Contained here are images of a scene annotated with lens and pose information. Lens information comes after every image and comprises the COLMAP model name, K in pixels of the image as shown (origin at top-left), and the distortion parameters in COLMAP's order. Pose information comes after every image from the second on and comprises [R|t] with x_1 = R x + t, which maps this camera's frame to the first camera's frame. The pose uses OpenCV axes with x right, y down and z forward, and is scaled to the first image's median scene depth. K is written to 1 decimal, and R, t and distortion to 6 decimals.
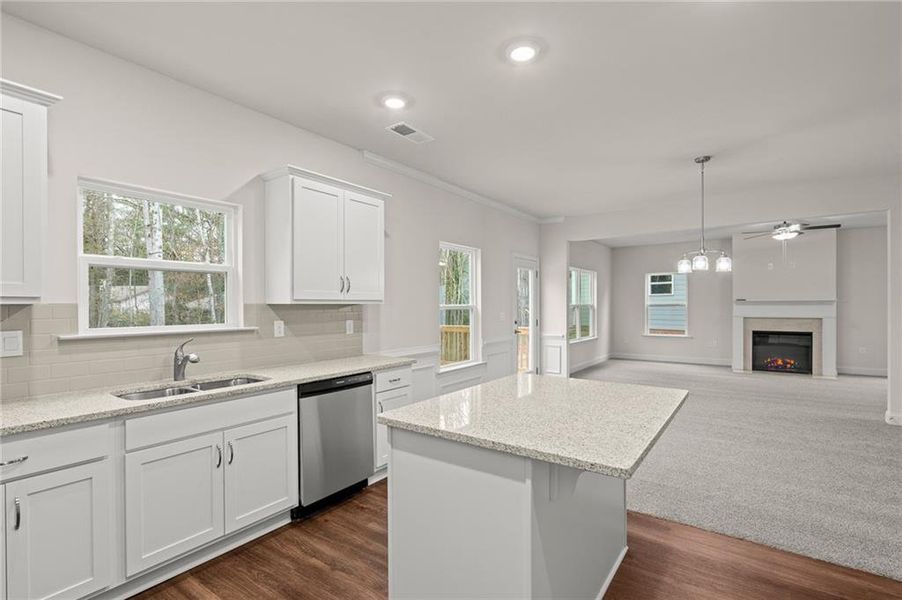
lens RADIAL K [[408.0, 0, 450.1], [0, 408.0, 296.1], [0, 0, 1]] dist [-0.016879, 0.001980]
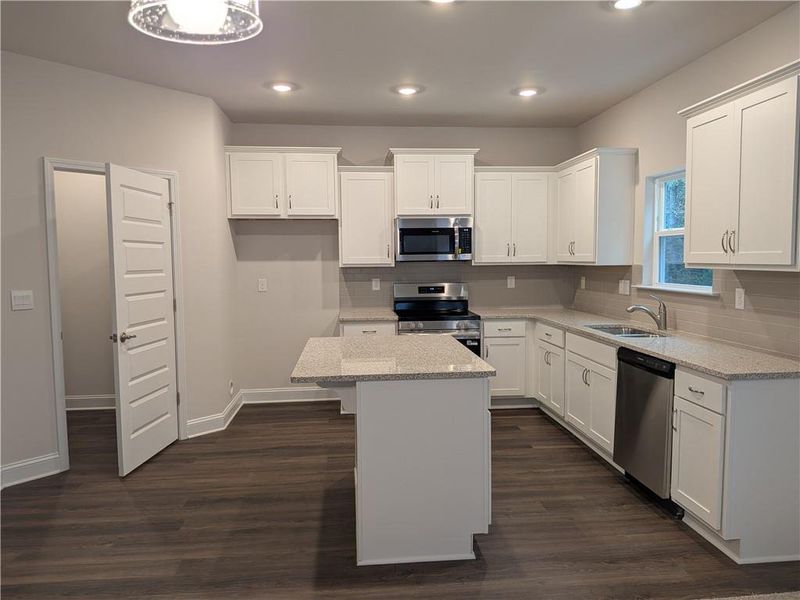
lens RADIAL K [[570.3, 0, 404.5], [0, 570.3, 297.7], [0, 0, 1]] dist [0.014049, -0.024793]
pose [[-0.744576, 0.047736, -0.665828, 0.872519], [0.004603, 0.997783, 0.066388, 0.001622], [0.667521, 0.046366, -0.743146, 1.506852]]
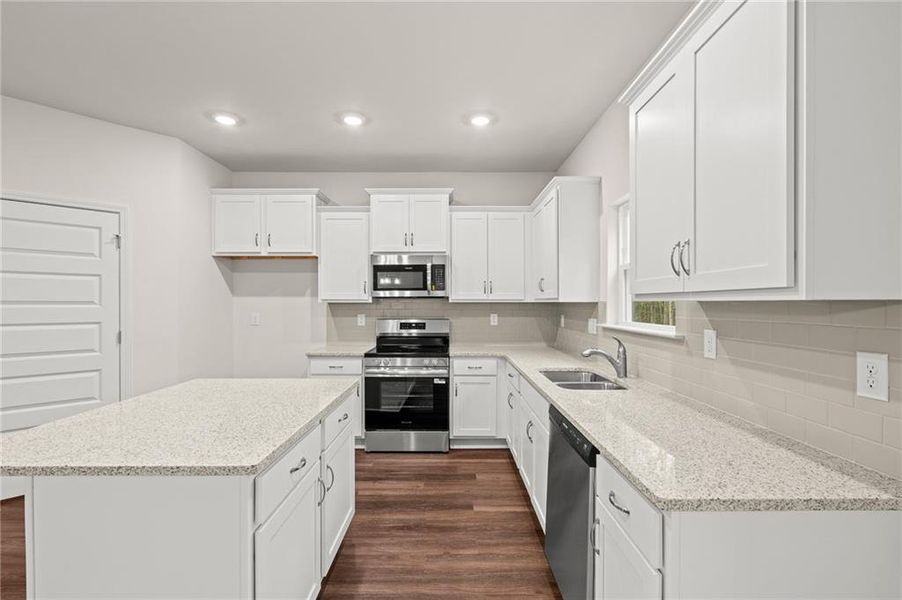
lens RADIAL K [[408.0, 0, 448.9], [0, 408.0, 305.1], [0, 0, 1]] dist [-0.016879, 0.001980]
pose [[-0.802404, -0.002159, -0.596777, 0.240638], [-0.004507, 0.999987, 0.002443, 0.027413], [0.596764, 0.004650, -0.802403, 1.344696]]
